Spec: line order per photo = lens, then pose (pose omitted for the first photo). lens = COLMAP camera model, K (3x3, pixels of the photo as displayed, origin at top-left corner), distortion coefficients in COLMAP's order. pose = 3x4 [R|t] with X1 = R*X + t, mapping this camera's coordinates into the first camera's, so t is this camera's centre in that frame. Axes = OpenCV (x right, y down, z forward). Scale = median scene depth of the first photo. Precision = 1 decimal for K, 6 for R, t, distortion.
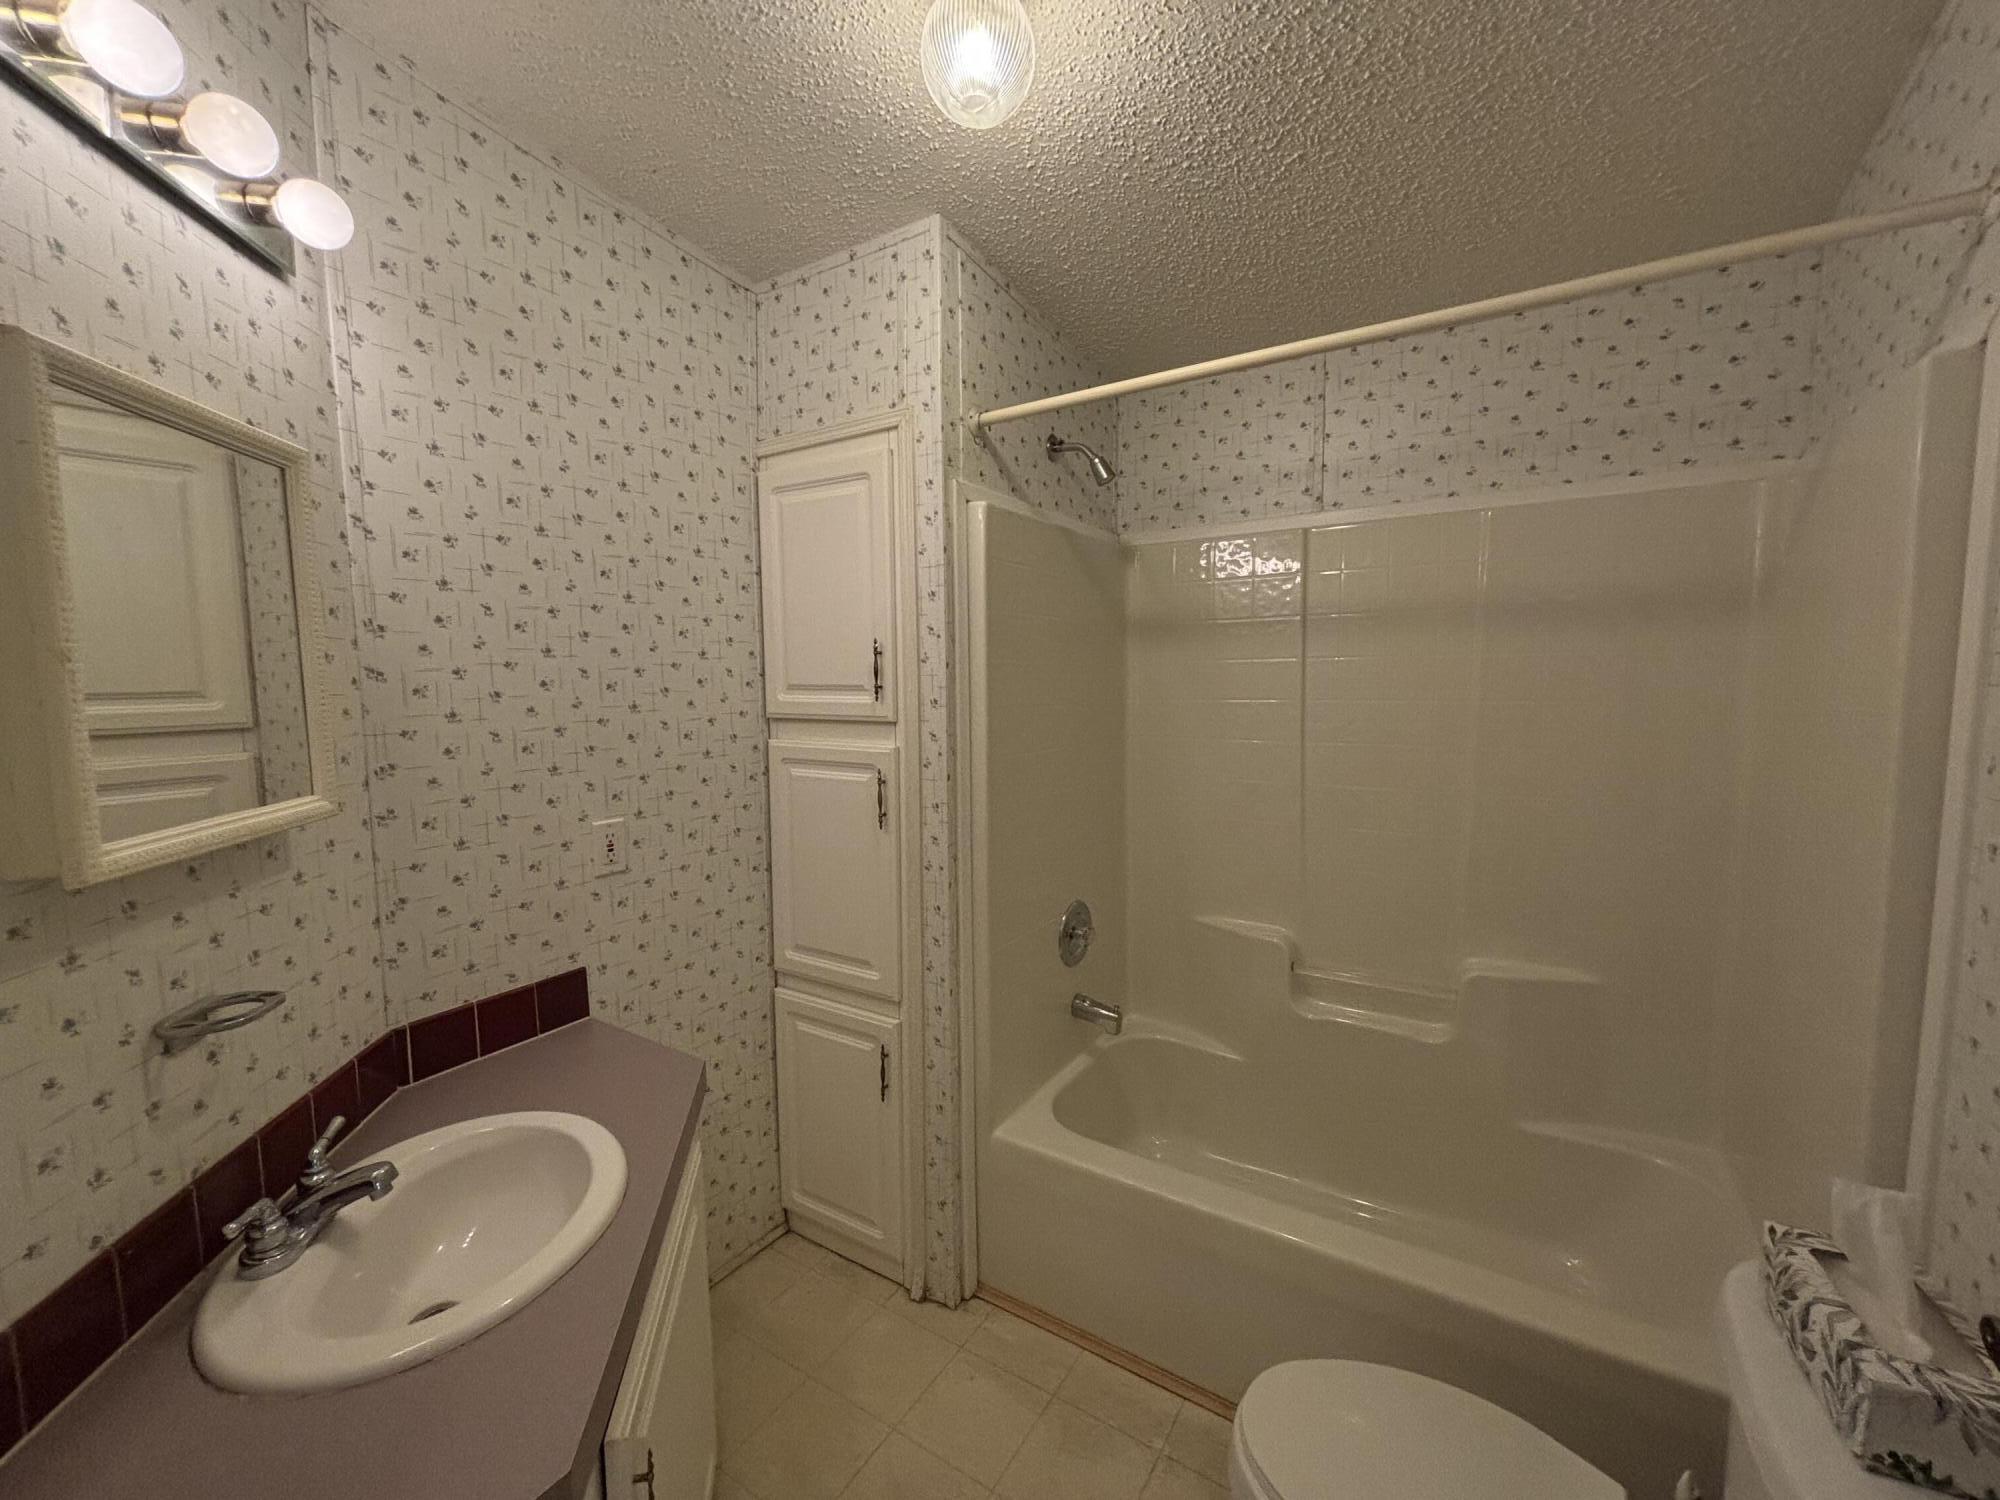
lens RADIAL K [[810.0, 0, 1000.0], [0, 810.0, 750.0], [0, 0, 1]] dist [0.002821, -0.000061]
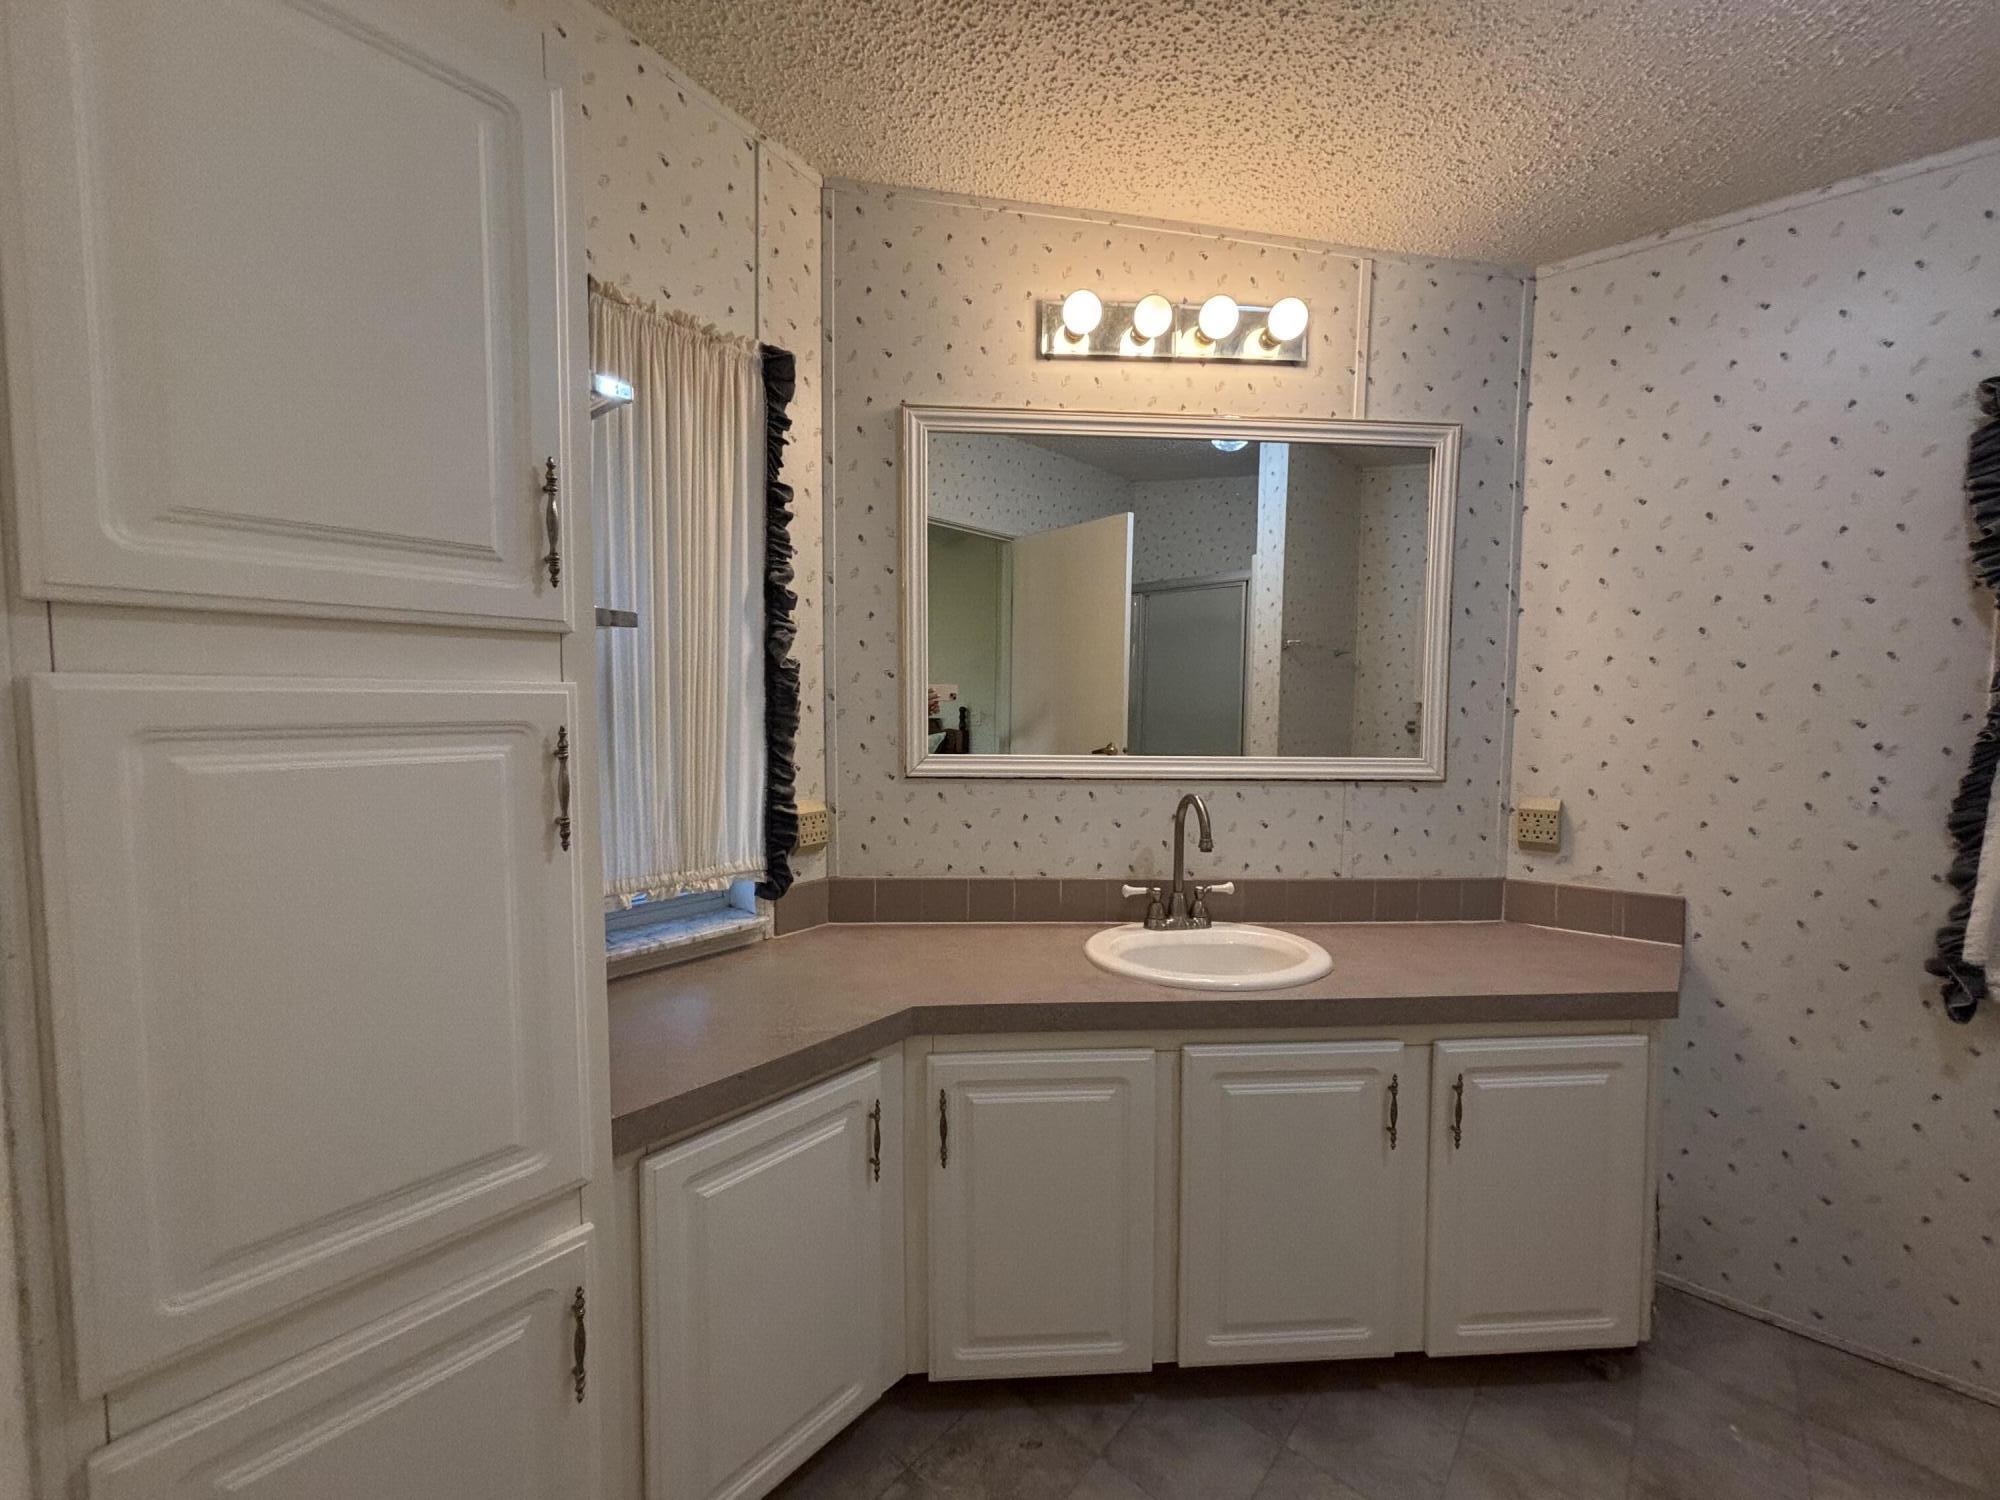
lens RADIAL K [[810.0, 0, 1000.0], [0, 810.0, 750.0], [0, 0, 1]] dist [0.002821, -0.000061]
pose [[0.140964, -0.053001, 0.988595, -0.620040], [0.082544, 0.995718, 0.041613, 0.038653], [-0.986568, 0.075737, 0.144736, 0.707510]]
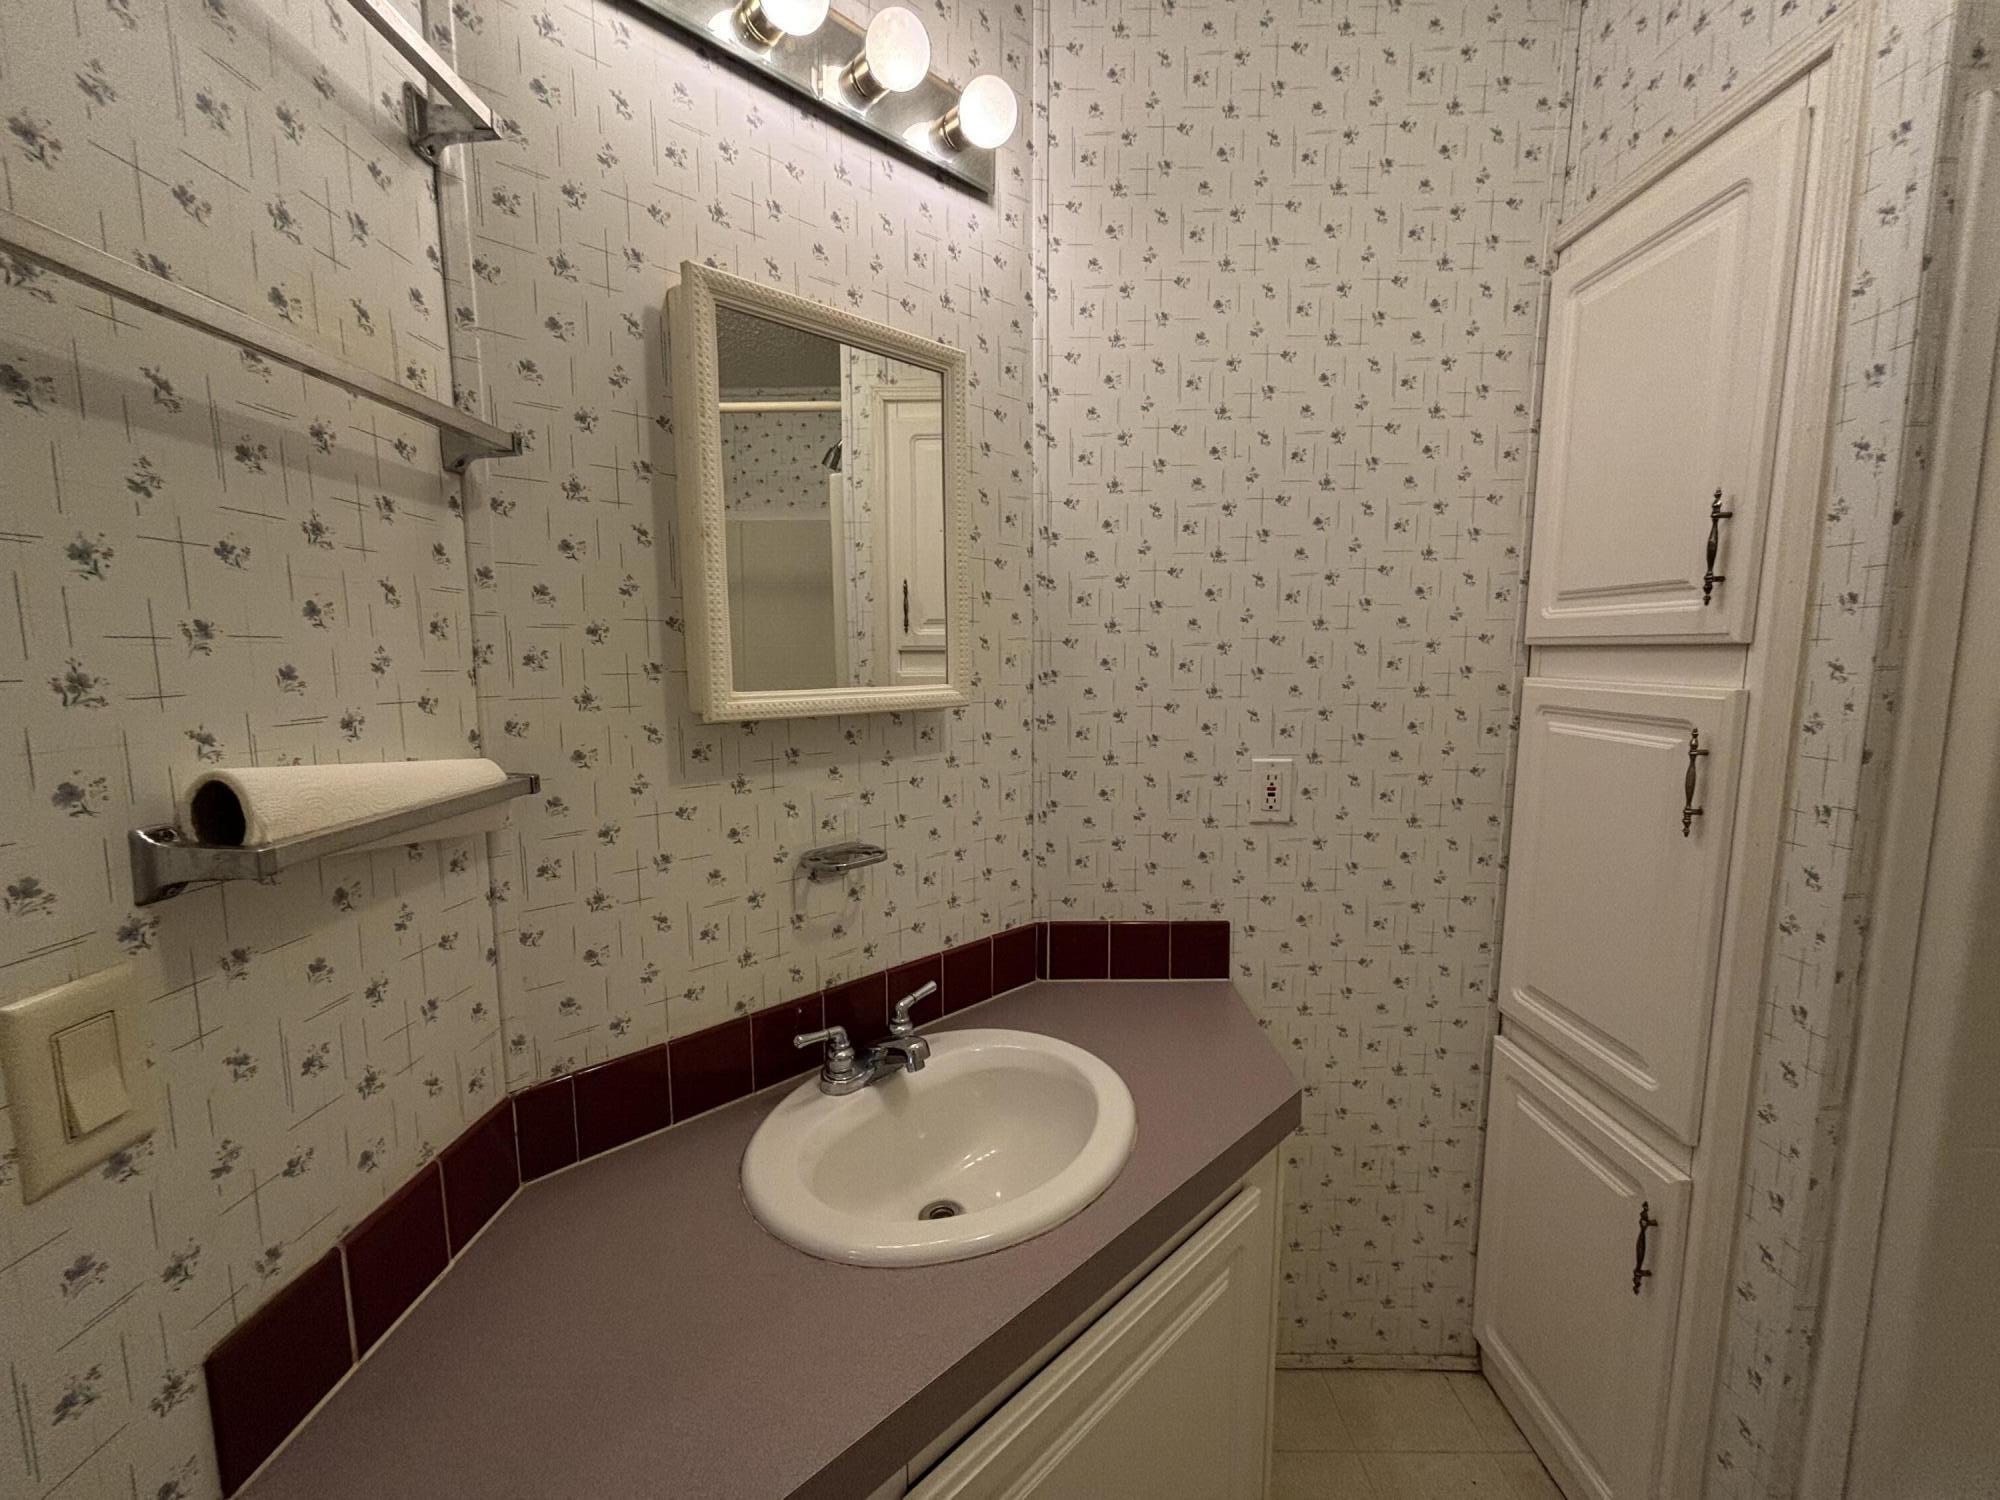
lens RADIAL K [[803.4, 0, 1006.1], [0, 803.4, 749.3], [0, 0, 1]] dist [-0.004349, -0.000628]
pose [[0.534013, 0.109263, -0.838387, 0.061856], [-0.080669, 0.993675, 0.078119, 0.034342], [0.841619, 0.025915, 0.539449, 0.319757]]
